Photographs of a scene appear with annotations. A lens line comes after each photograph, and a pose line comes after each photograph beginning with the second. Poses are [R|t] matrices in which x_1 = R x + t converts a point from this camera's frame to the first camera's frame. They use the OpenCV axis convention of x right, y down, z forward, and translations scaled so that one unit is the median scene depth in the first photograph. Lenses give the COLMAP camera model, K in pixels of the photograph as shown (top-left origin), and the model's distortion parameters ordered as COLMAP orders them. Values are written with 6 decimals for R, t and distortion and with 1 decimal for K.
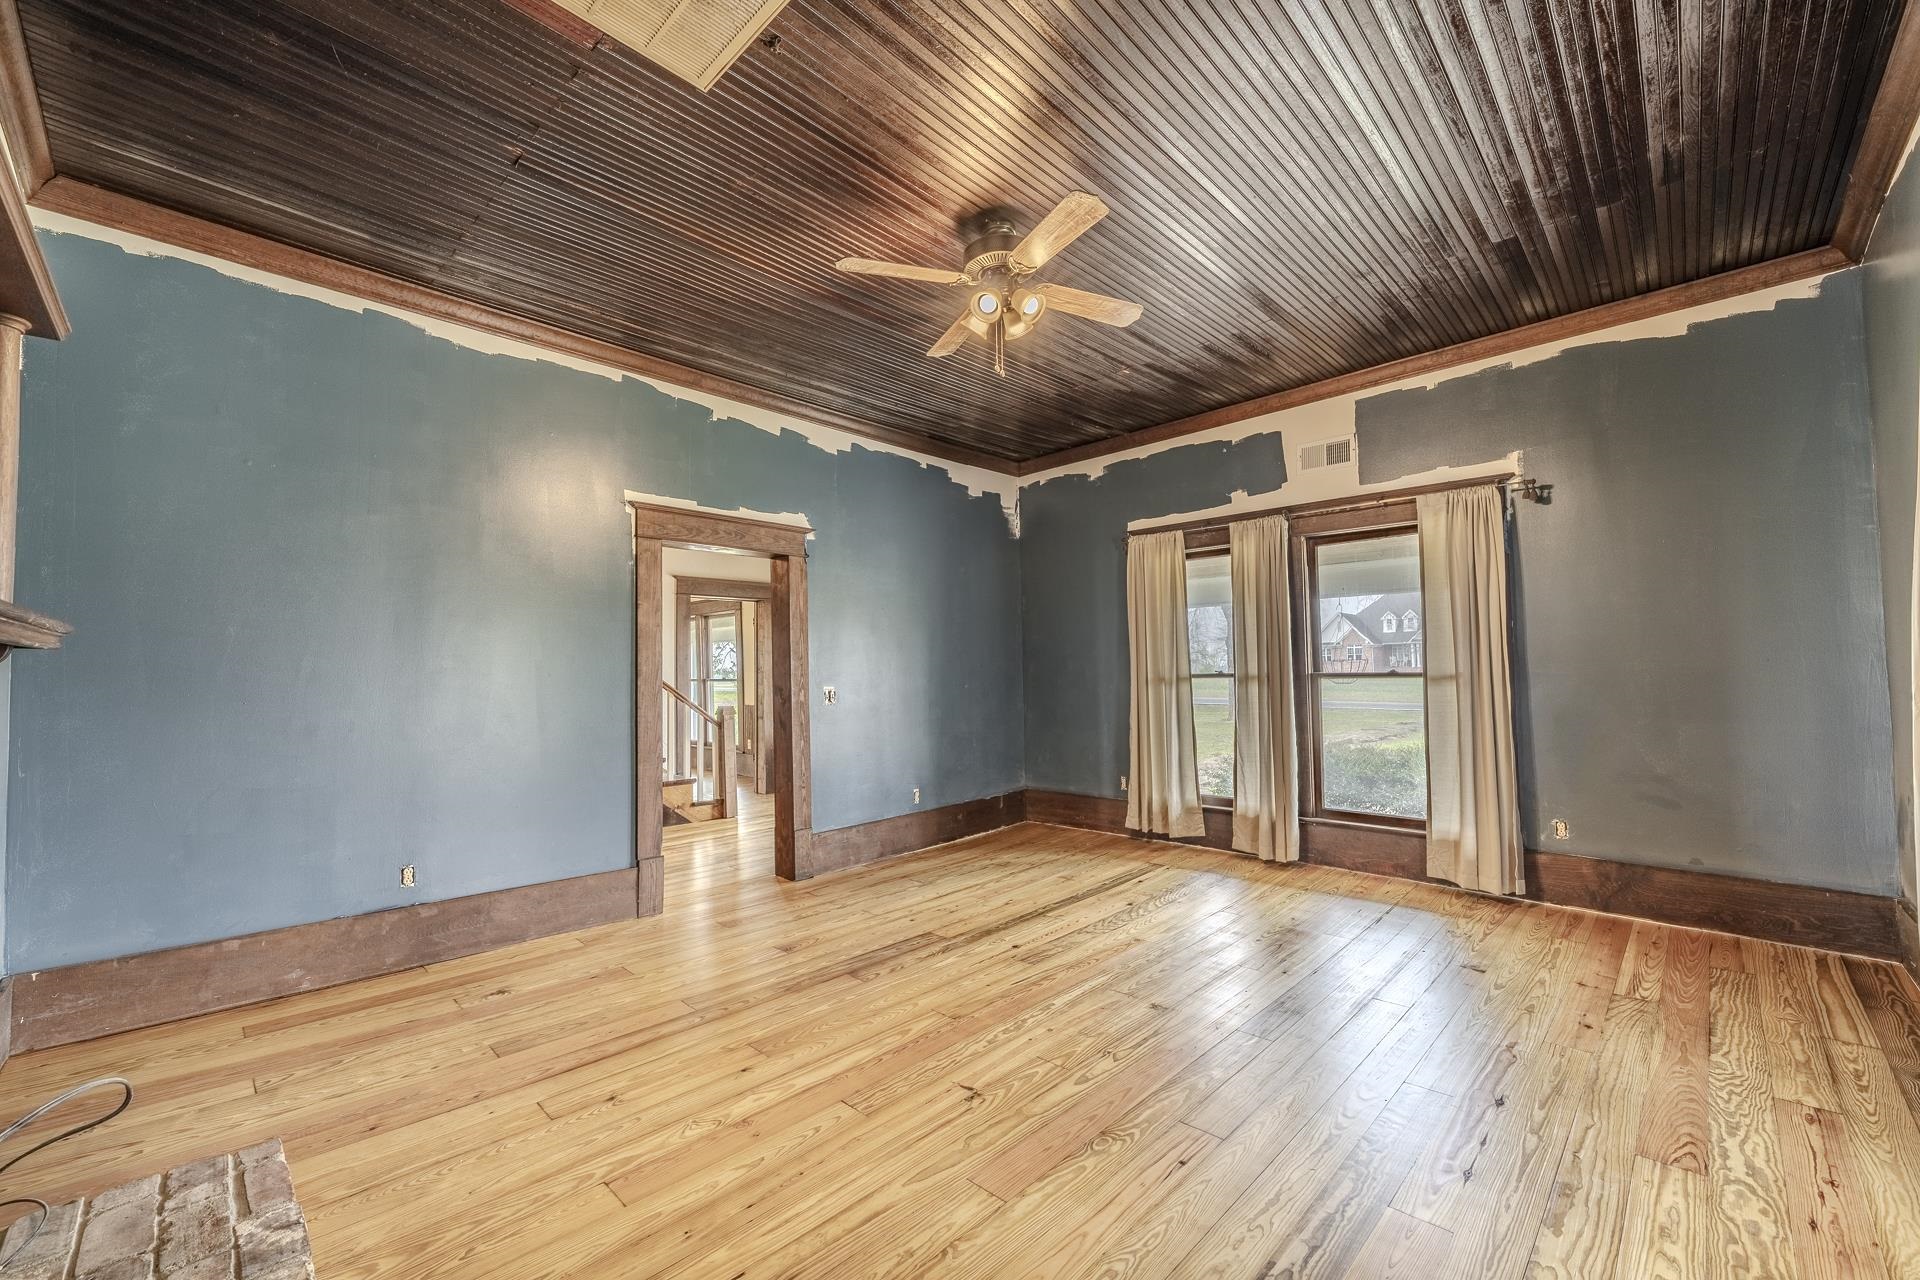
lens RADIAL K [[771.9, 0, 955.8], [0, 771.9, 642.5], [0, 0, 1]] dist [-0.000035, -0.000107]
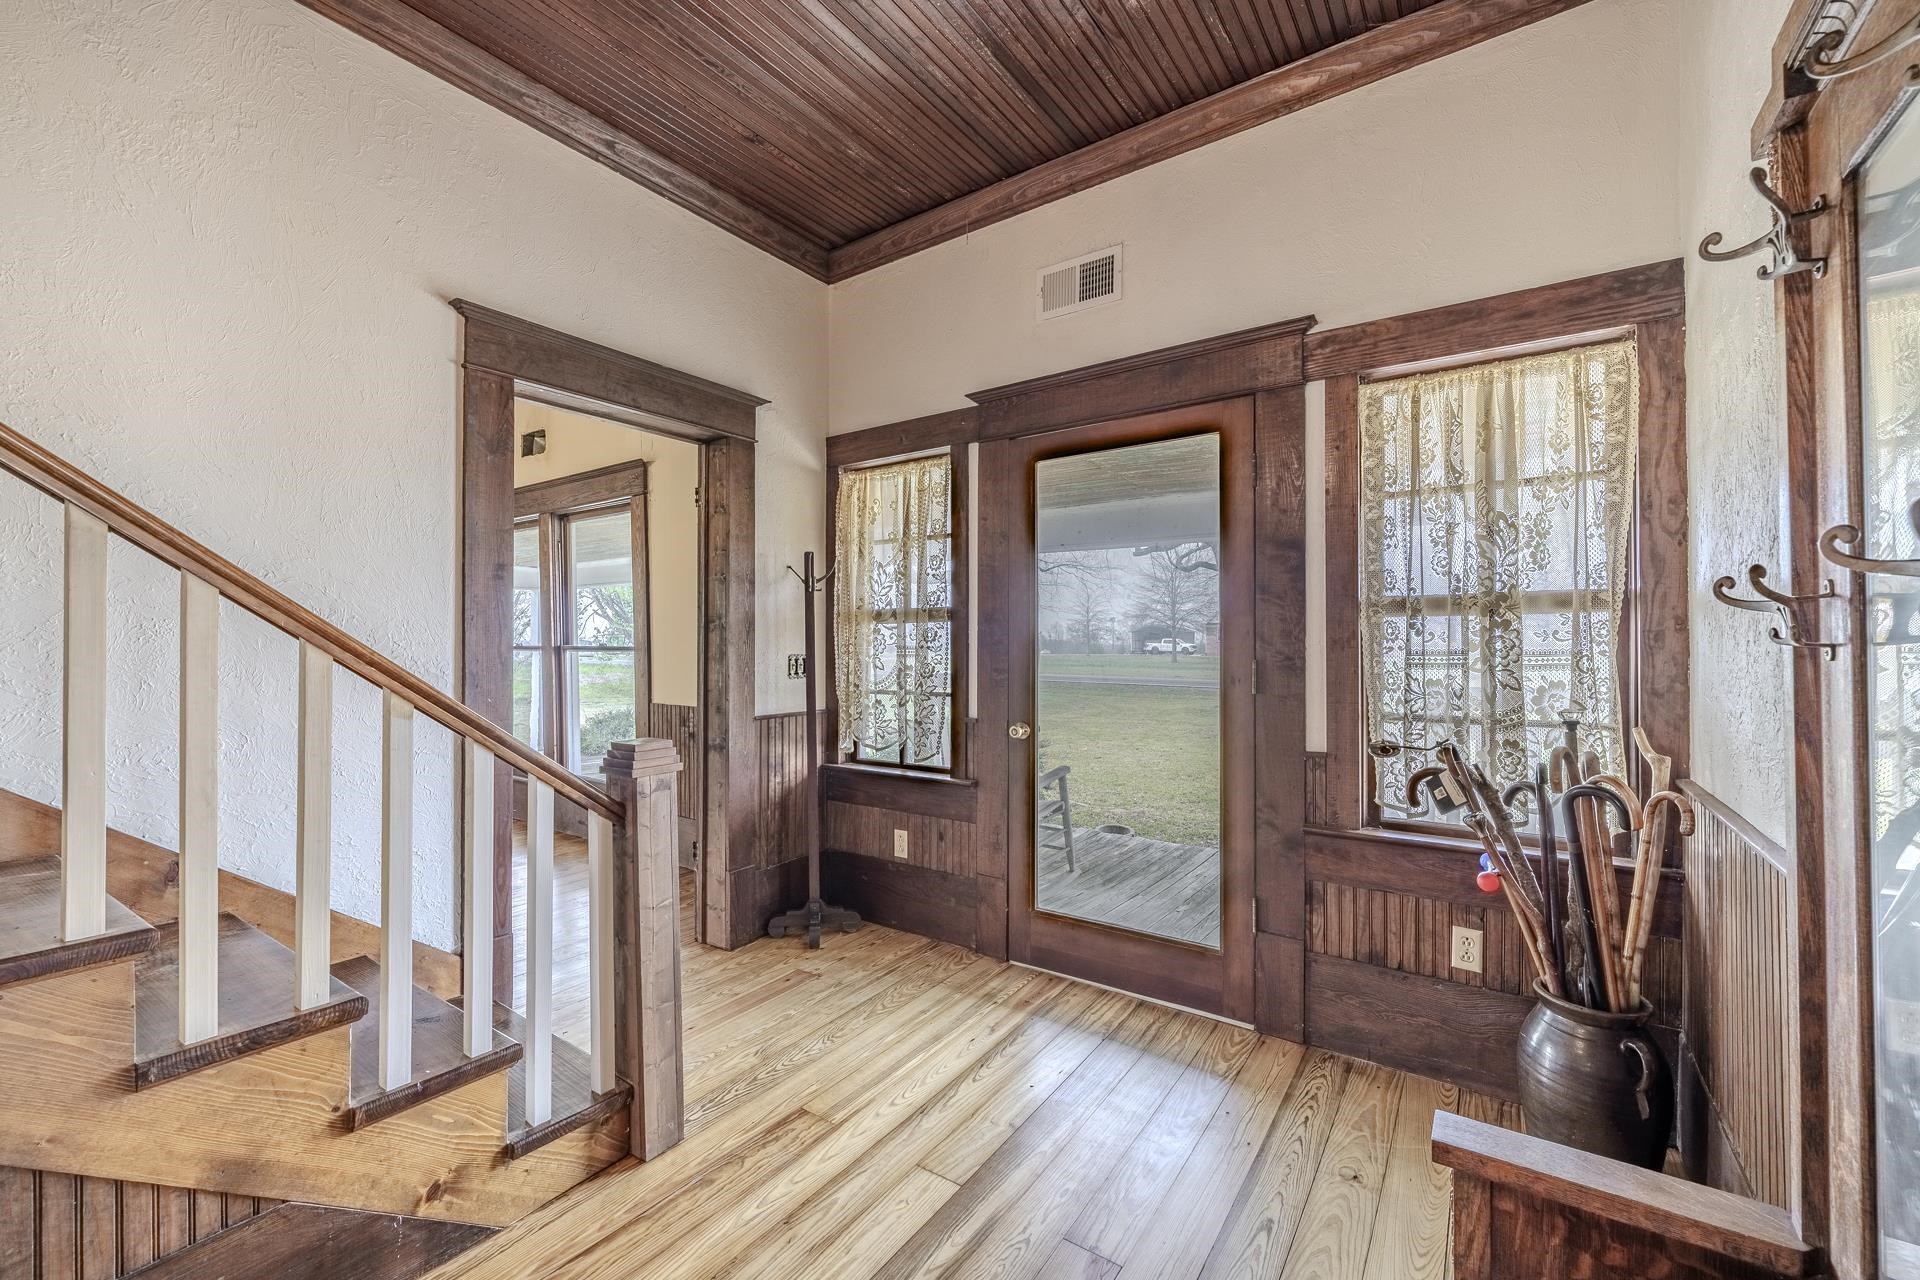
lens RADIAL K [[771.9, 0, 955.8], [0, 771.9, 642.5], [0, 0, 1]] dist [-0.000035, -0.000107]
pose [[0.988355, 0.004434, 0.152102, -0.167714], [-0.010305, 0.999231, 0.037832, 0.024287], [-0.151818, -0.038959, 0.987640, 0.525702]]
